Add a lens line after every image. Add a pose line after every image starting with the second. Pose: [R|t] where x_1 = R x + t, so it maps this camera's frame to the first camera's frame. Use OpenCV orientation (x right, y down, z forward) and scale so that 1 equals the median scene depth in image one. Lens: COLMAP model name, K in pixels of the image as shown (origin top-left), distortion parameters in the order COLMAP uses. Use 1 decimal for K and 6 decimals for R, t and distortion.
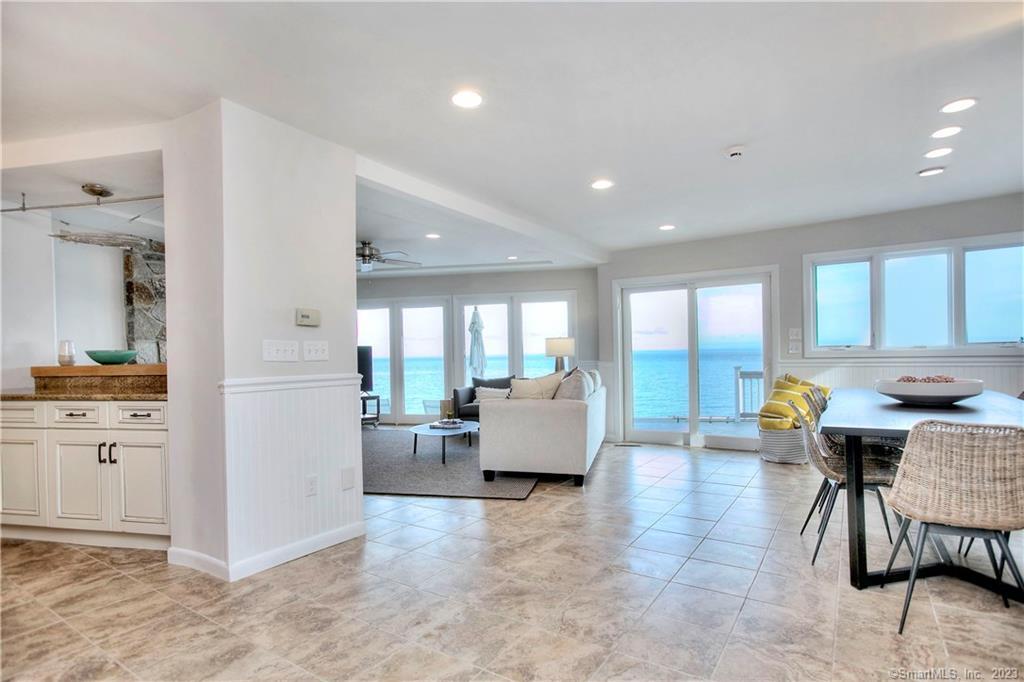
lens RADIAL K [[542.6, 0, 512.0], [0, 542.6, 341.0], [0, 0, 1]] dist [0.000434, 0.000679]
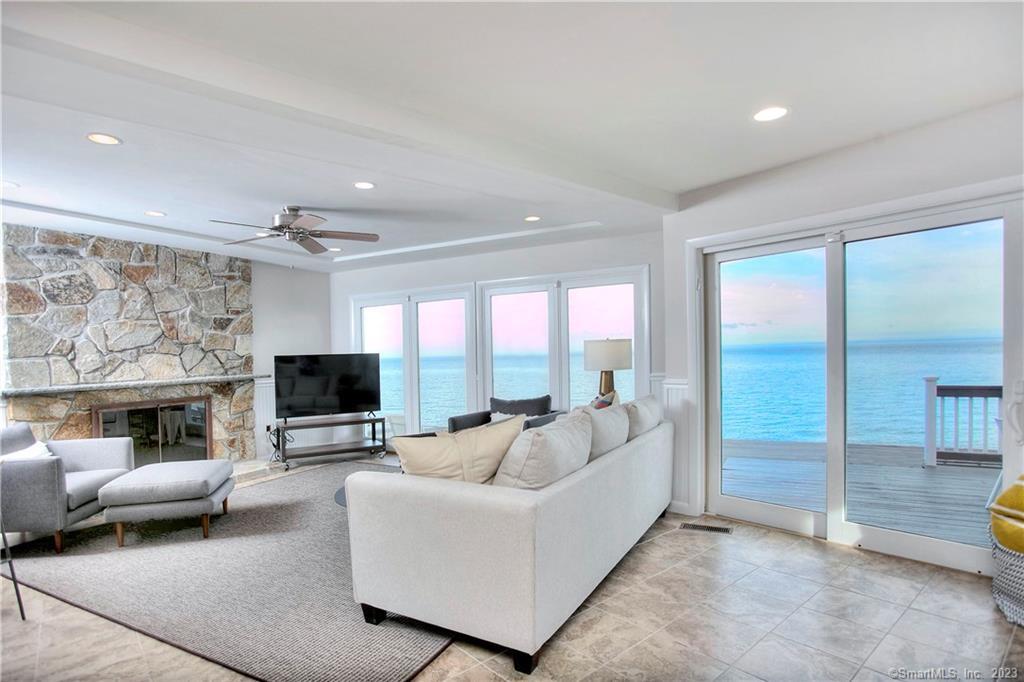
lens RADIAL K [[542.6, 0, 512.0], [0, 542.6, 341.0], [0, 0, 1]] dist [0.000434, 0.000679]
pose [[0.964614, -0.013316, -0.263330, 0.192306], [0.014965, 0.999879, 0.004256, -0.011705], [0.263241, -0.008046, 0.964696, 0.449852]]
